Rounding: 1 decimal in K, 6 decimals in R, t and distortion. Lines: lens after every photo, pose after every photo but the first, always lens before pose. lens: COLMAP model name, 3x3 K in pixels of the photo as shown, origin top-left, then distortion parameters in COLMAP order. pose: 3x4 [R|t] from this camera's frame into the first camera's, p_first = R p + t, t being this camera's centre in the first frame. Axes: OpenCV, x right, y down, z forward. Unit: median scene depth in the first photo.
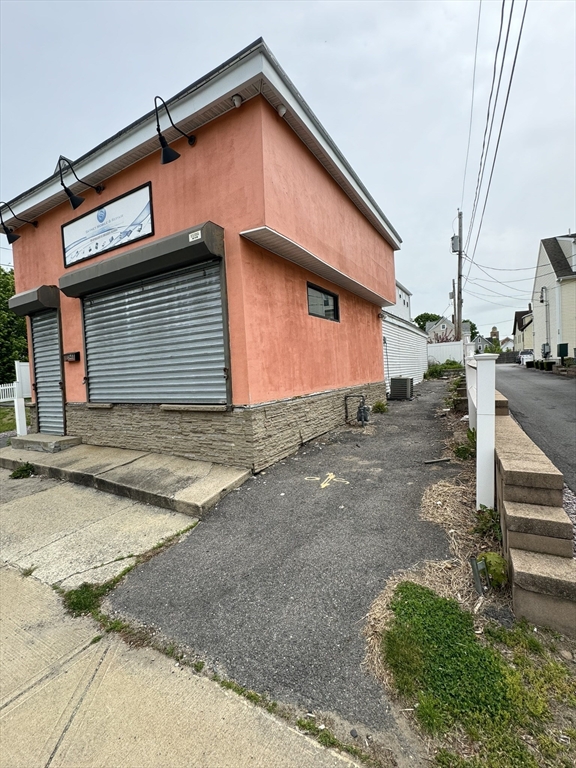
lens RADIAL K [[336.7, 0, 288.0], [0, 336.7, 384.0], [0, 0, 1]] dist [-0.001033, 0.000169]
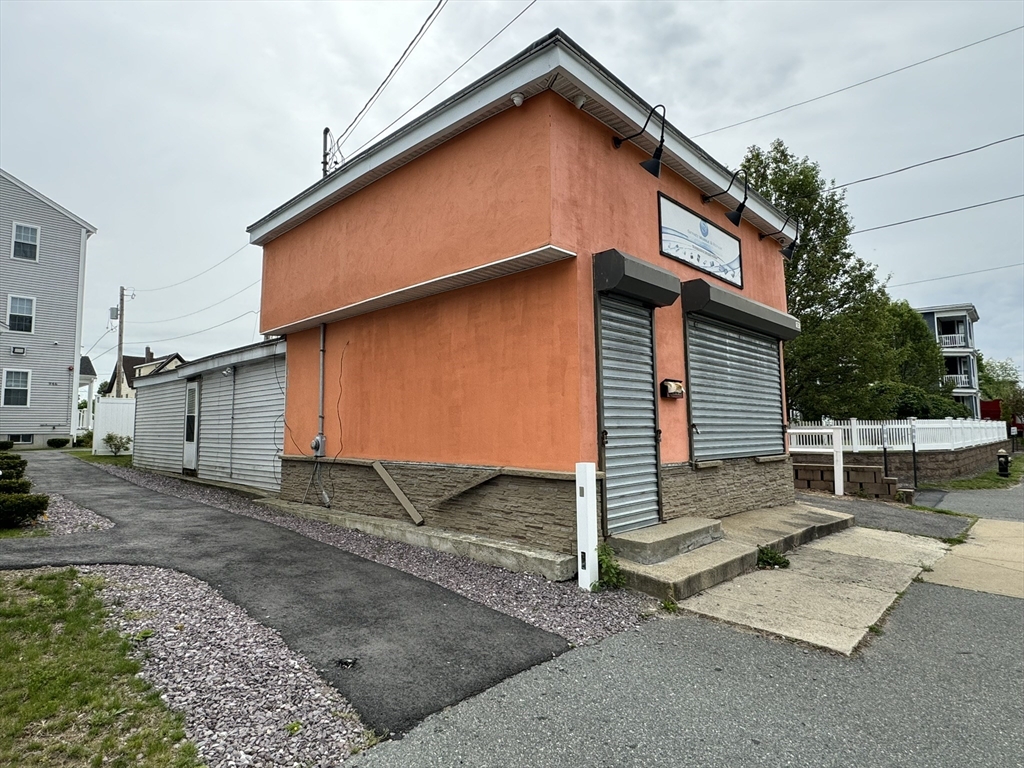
lens RADIAL K [[572.7, 0, 512.0], [0, 572.7, 384.0], [0, 0, 1]] dist [0.003619, 0.000457]
pose [[0.229070, 0.130049, 0.964683, -2.195771], [0.032984, 0.989429, -0.141217, 0.062068], [-0.972851, 0.064168, 0.222359, 1.310005]]
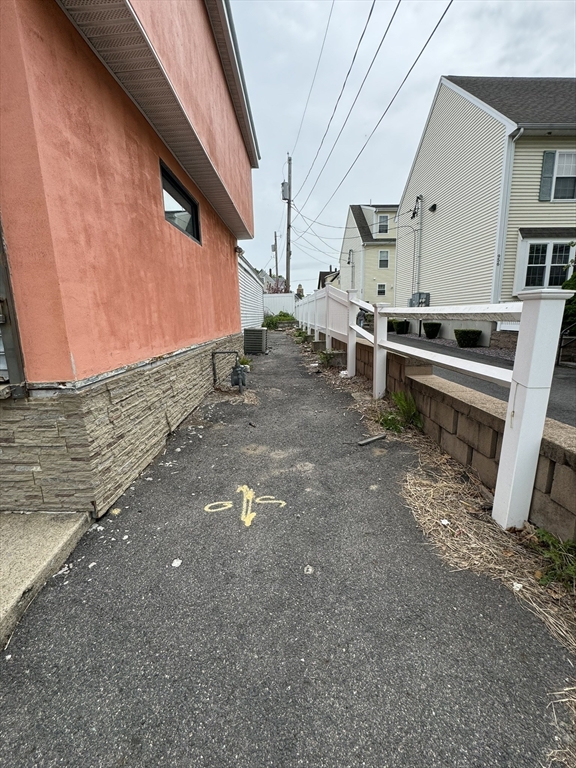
lens RADIAL K [[336.7, 0, 288.0], [0, 336.7, 384.0], [0, 0, 1]] dist [-0.001033, 0.000169]
pose [[0.865767, -0.065785, 0.496105, -0.075556], [-0.006203, 0.989836, 0.142081, -0.002092], [-0.500410, -0.126086, 0.856558, 0.390313]]
